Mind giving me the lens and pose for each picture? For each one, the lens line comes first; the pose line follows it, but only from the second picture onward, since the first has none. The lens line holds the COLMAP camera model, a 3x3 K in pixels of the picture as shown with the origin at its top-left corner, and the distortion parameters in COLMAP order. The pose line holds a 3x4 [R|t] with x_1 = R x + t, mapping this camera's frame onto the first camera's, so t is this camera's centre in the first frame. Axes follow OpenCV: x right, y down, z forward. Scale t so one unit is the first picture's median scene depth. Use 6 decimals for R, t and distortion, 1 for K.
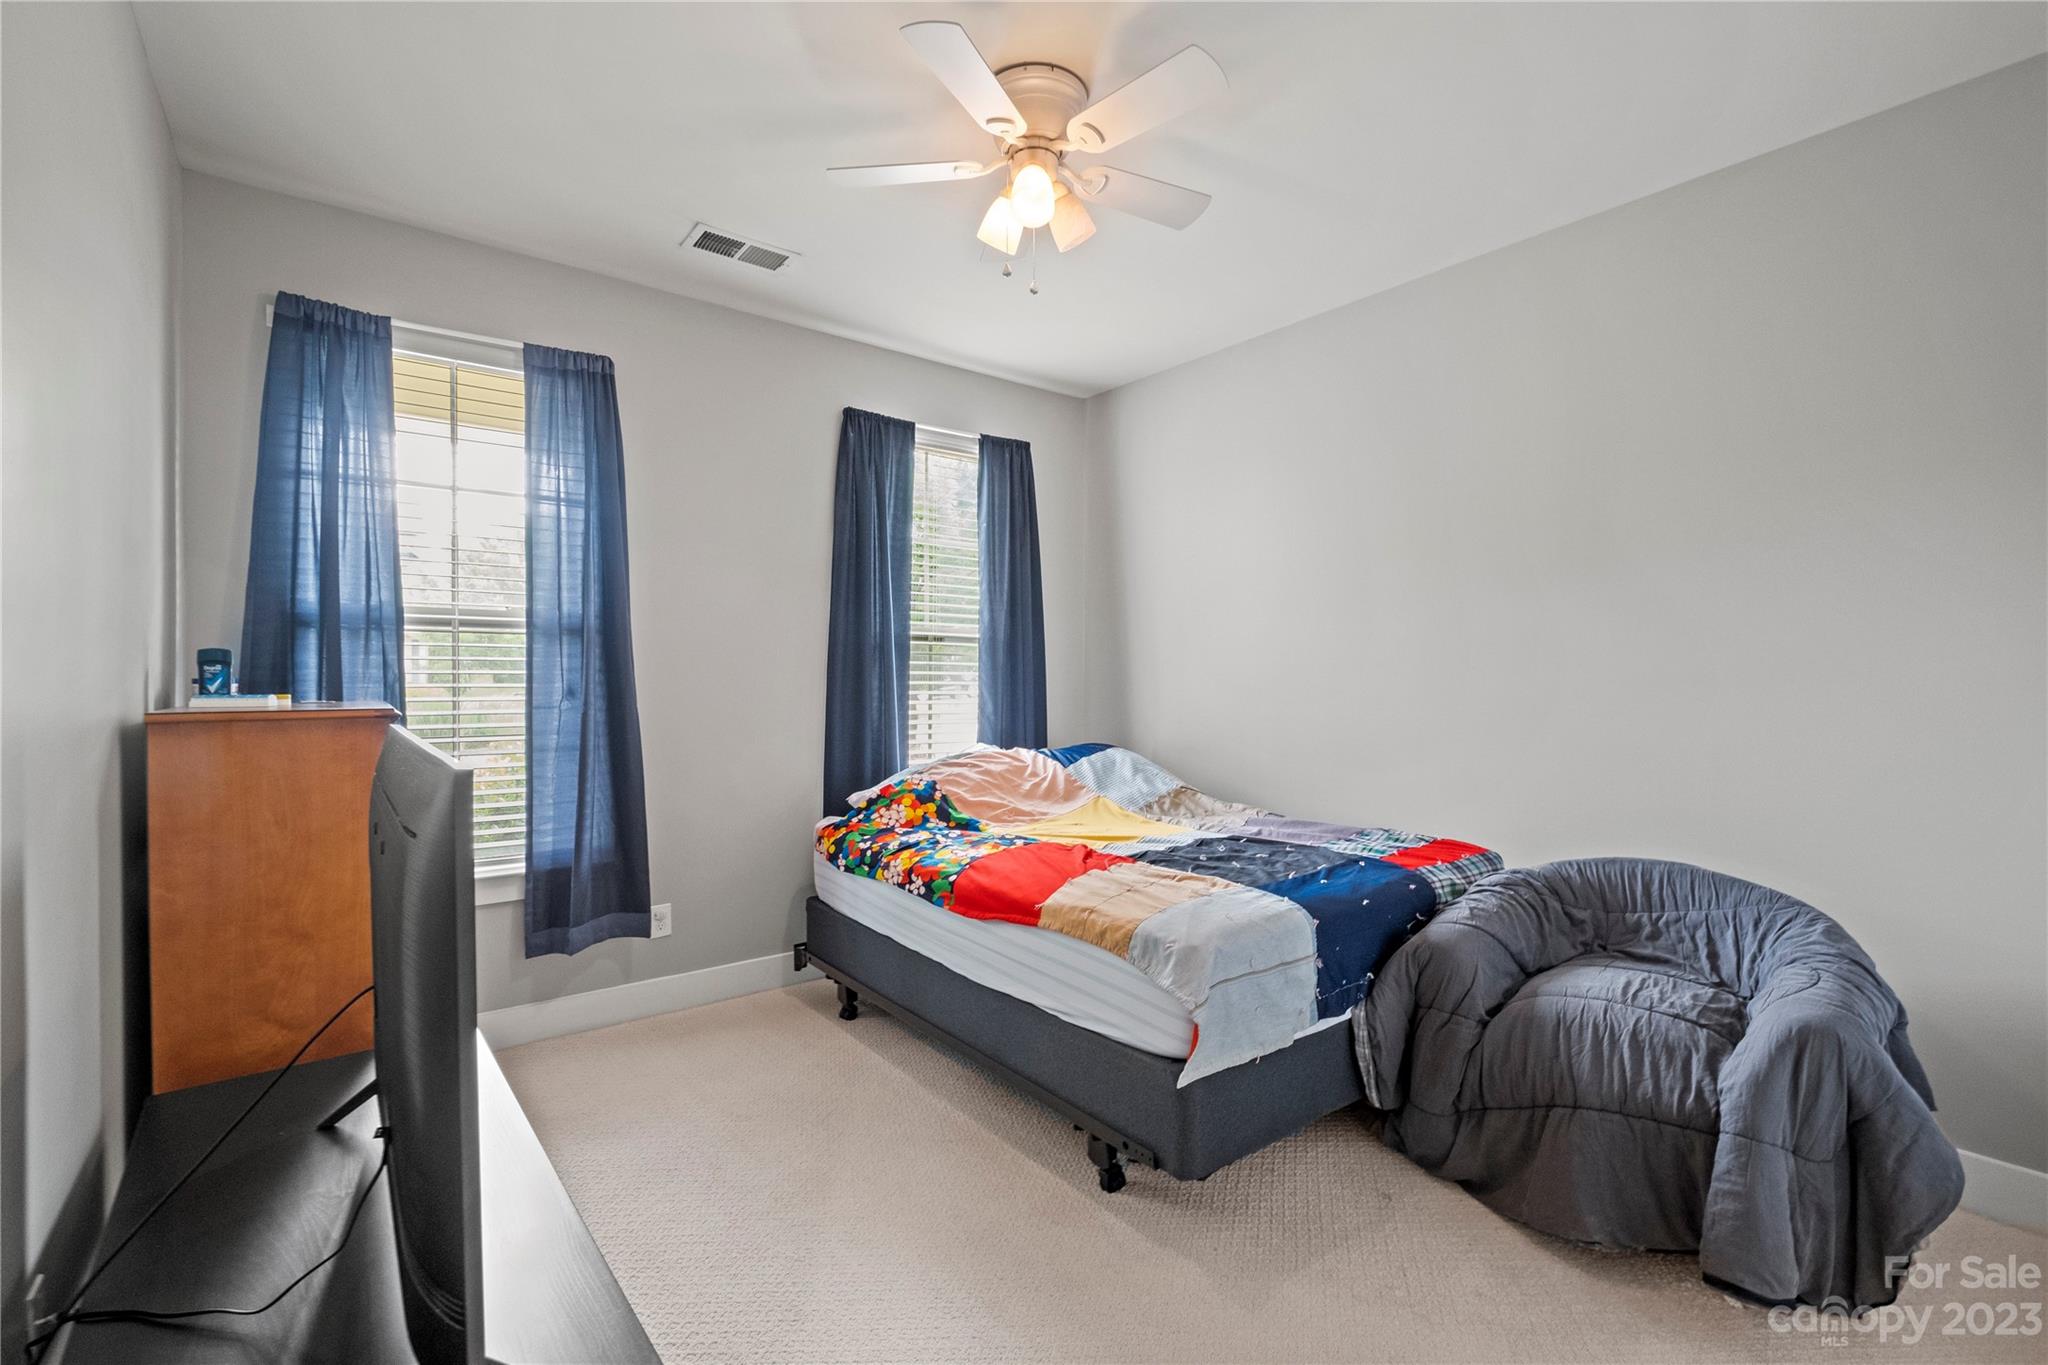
lens RADIAL K [[895.7, 0, 1031.8], [0, 895.7, 688.3], [0, 0, 1]] dist [0.000575, -0.001507]
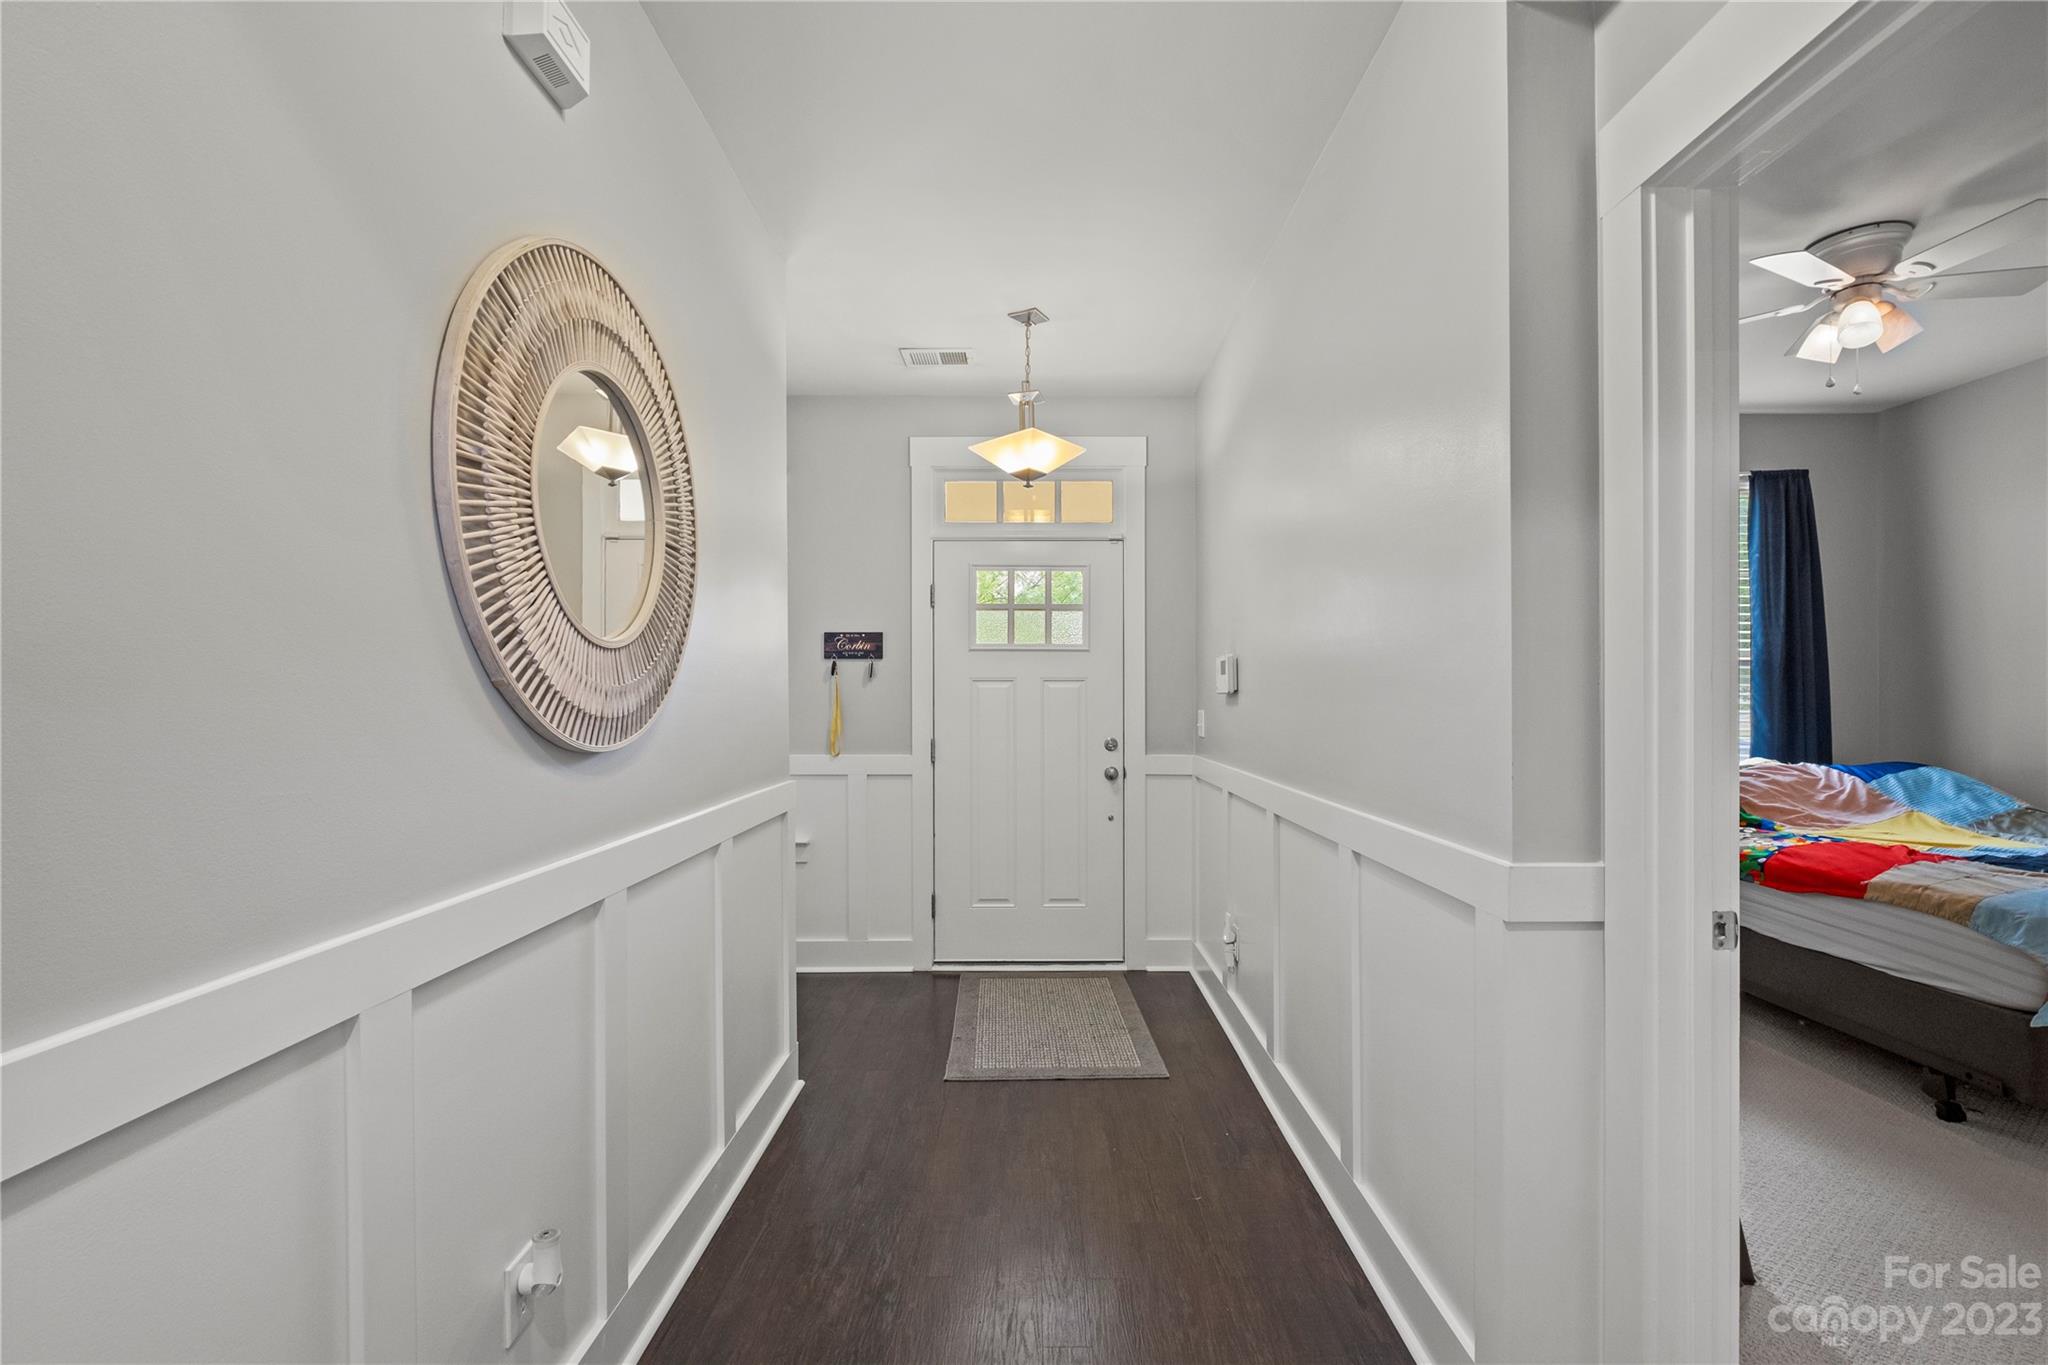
lens RADIAL K [[905.0, 0, 1028.9], [0, 905.0, 699.3], [0, 0, 1]] dist [-0.008632, 0.000112]
pose [[0.786323, -0.006487, -0.617781, -0.091320], [-0.000507, 0.999938, -0.011145, 0.003370], [0.617815, 0.009077, 0.786271, -0.476574]]
